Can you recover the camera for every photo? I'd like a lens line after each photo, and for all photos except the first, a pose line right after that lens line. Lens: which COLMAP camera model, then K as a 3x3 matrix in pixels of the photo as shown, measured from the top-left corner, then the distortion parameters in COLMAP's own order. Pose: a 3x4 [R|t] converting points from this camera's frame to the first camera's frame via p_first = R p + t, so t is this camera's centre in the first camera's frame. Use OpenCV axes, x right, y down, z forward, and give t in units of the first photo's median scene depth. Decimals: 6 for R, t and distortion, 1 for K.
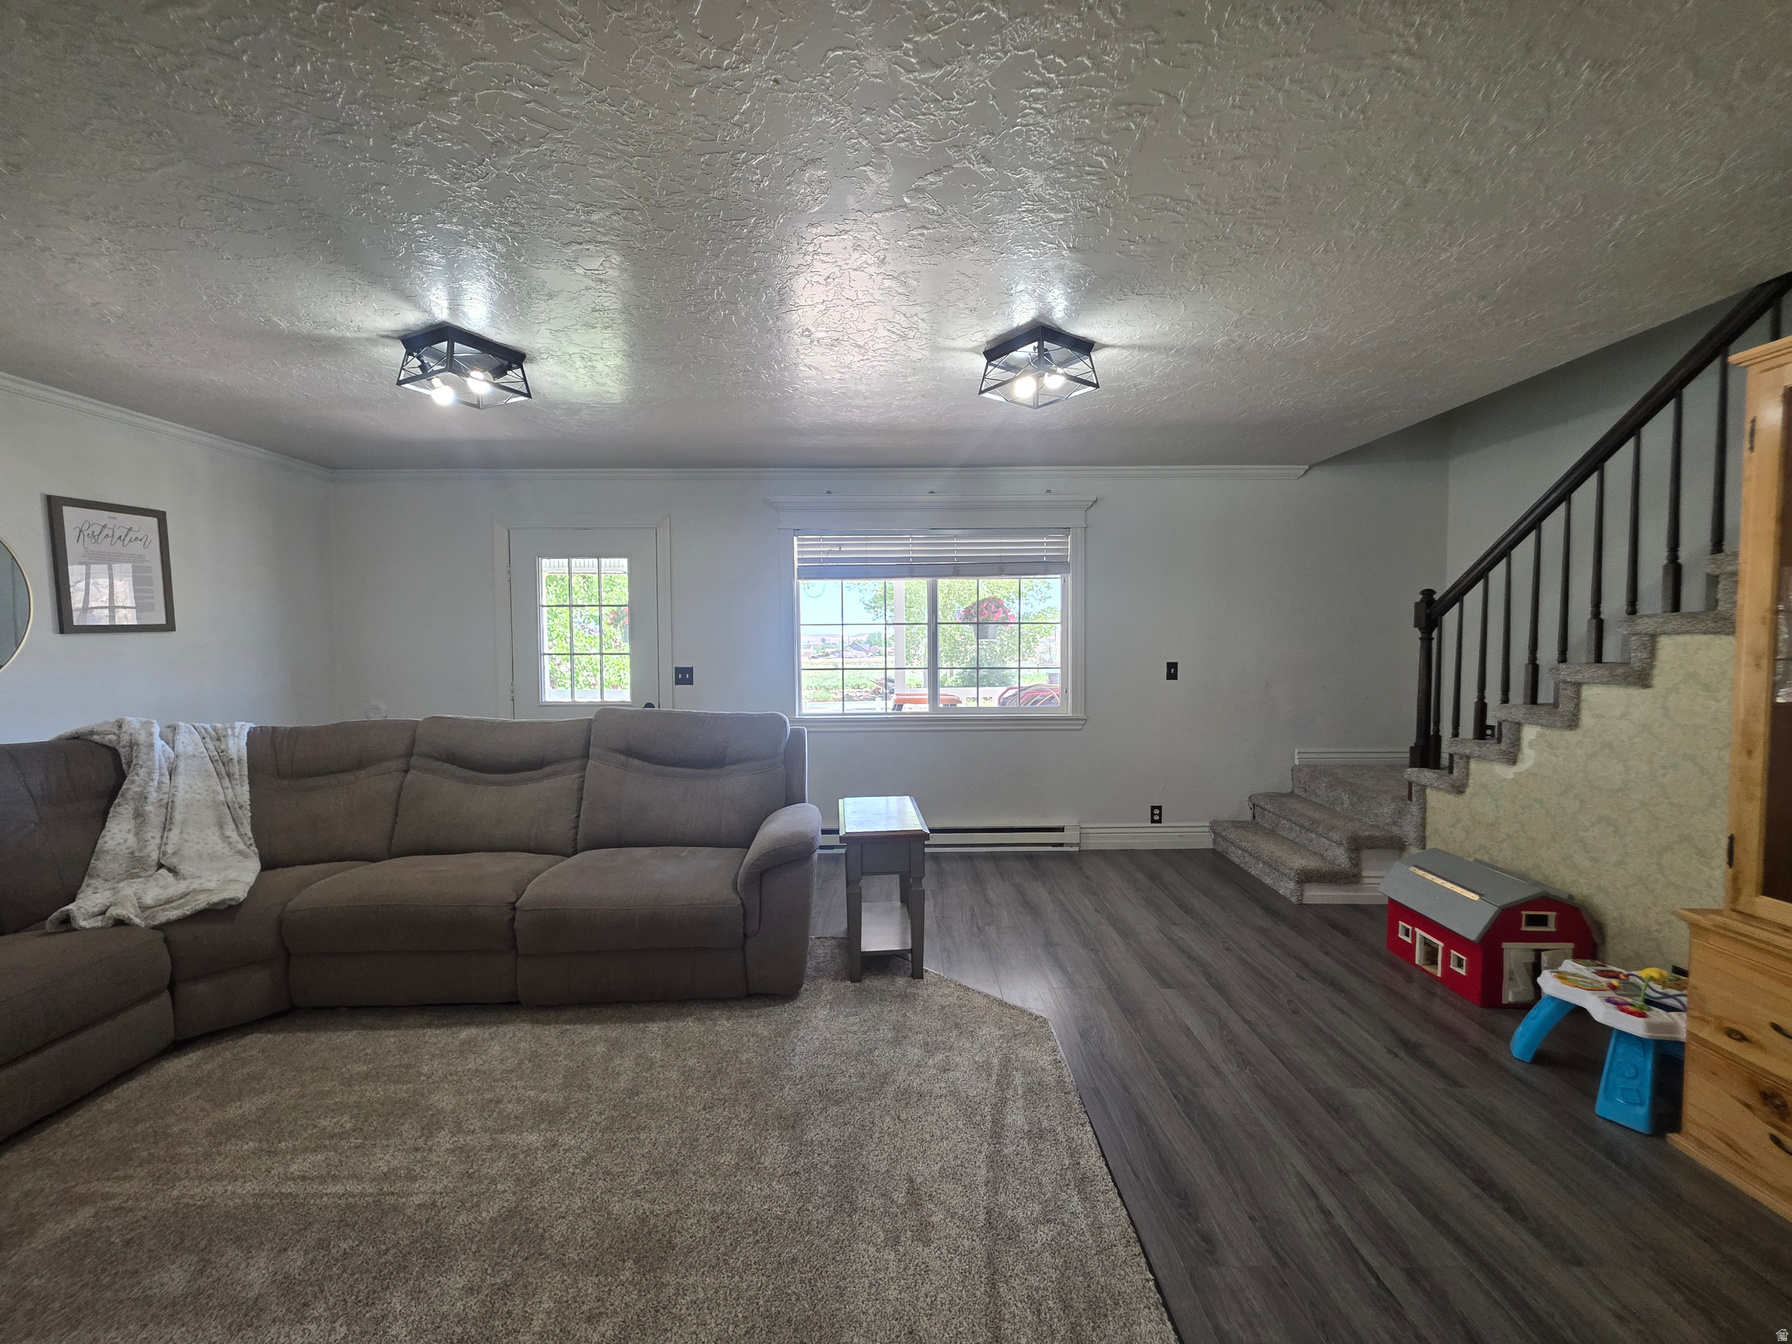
lens RADIAL K [[715.4, 0, 894.8], [0, 715.4, 671.2], [0, 0, 1]] dist [0.001859, -0.000151]
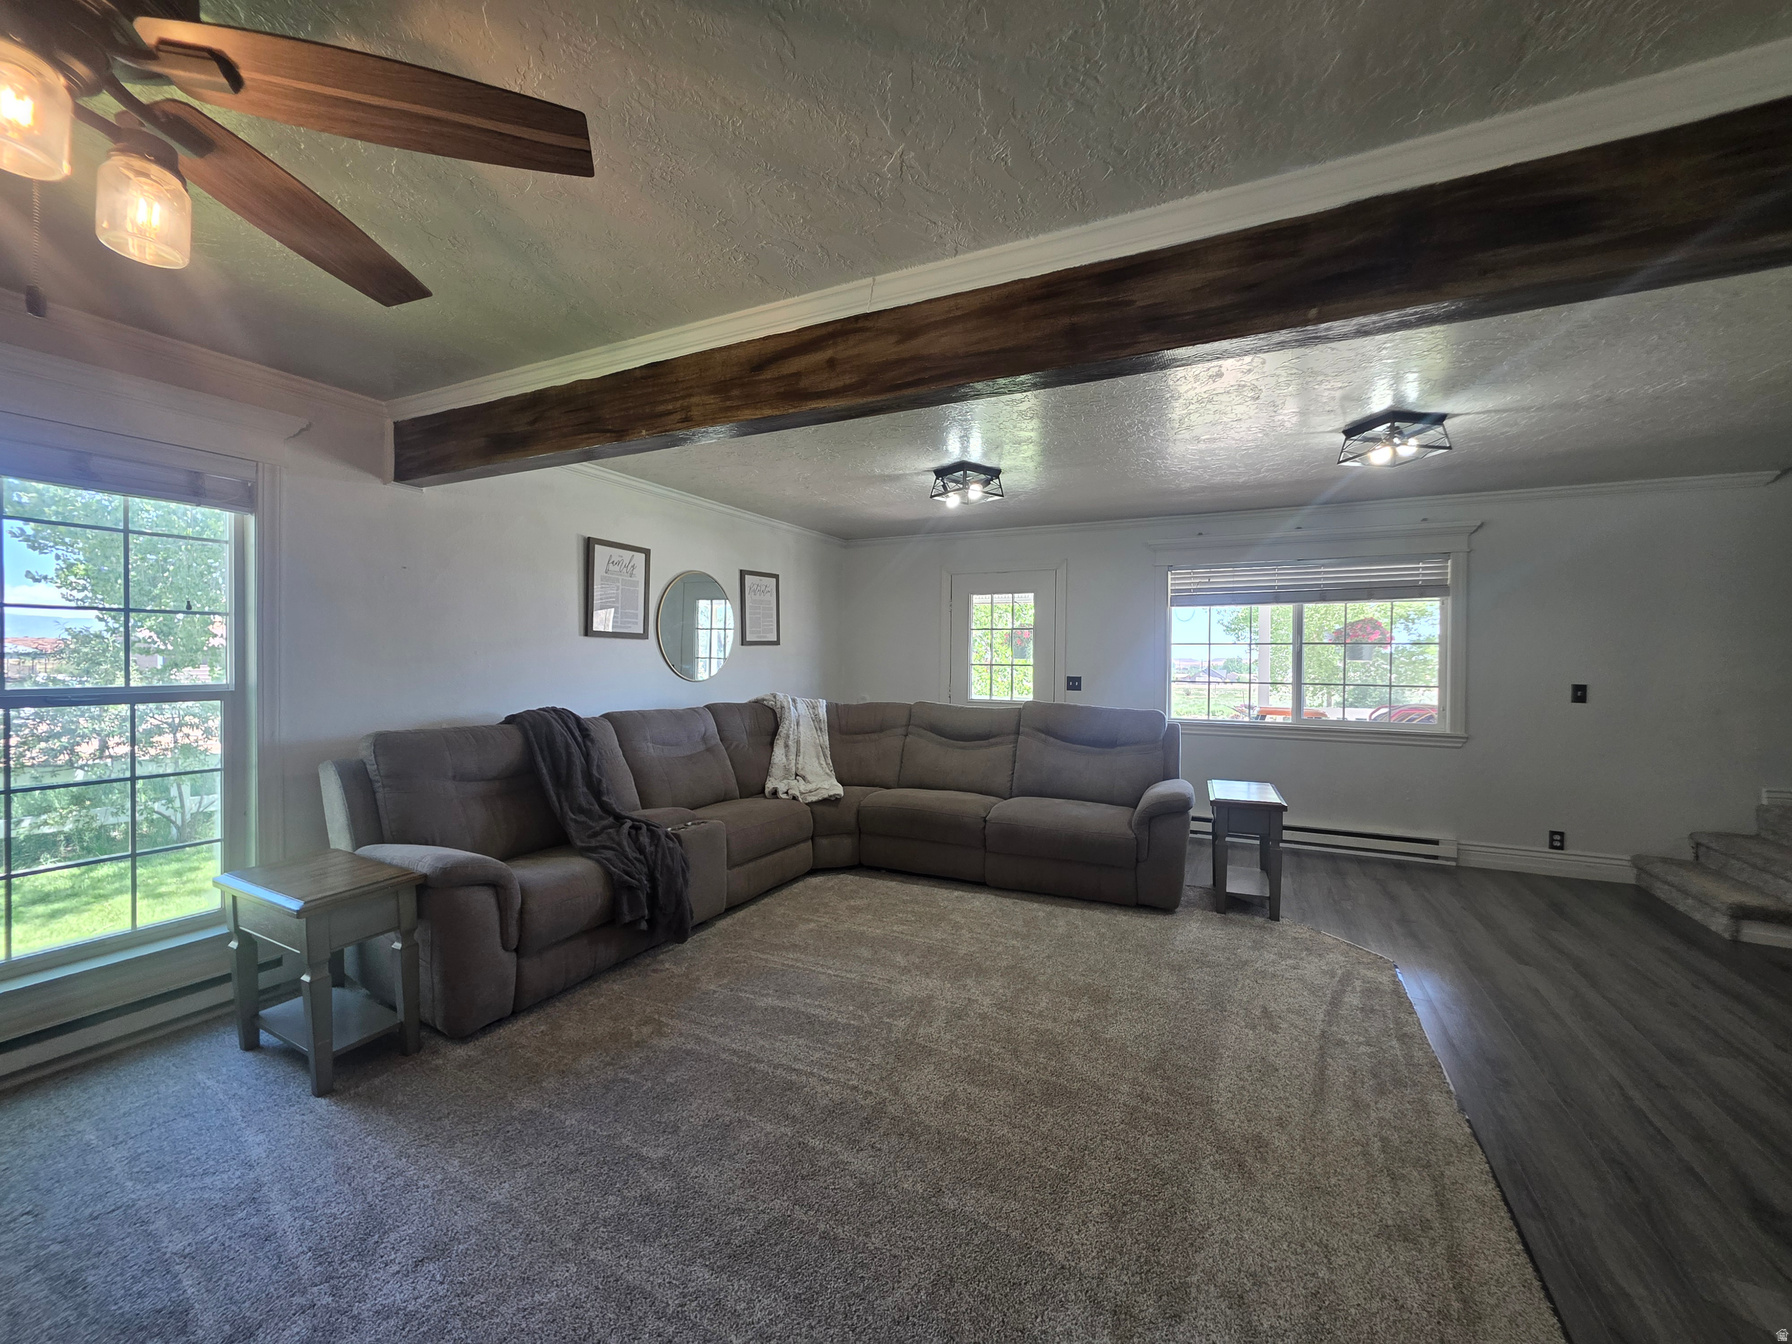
lens RADIAL K [[715.4, 0, 895.6], [0, 715.4, 666.3], [0, 0, 1]] dist [0.001859, -0.000151]
pose [[0.892072, 0.019662, -0.451466, -0.003235], [-0.036868, 0.998889, -0.029346, 0.042226], [0.450387, 0.042823, 0.891806, -0.476447]]
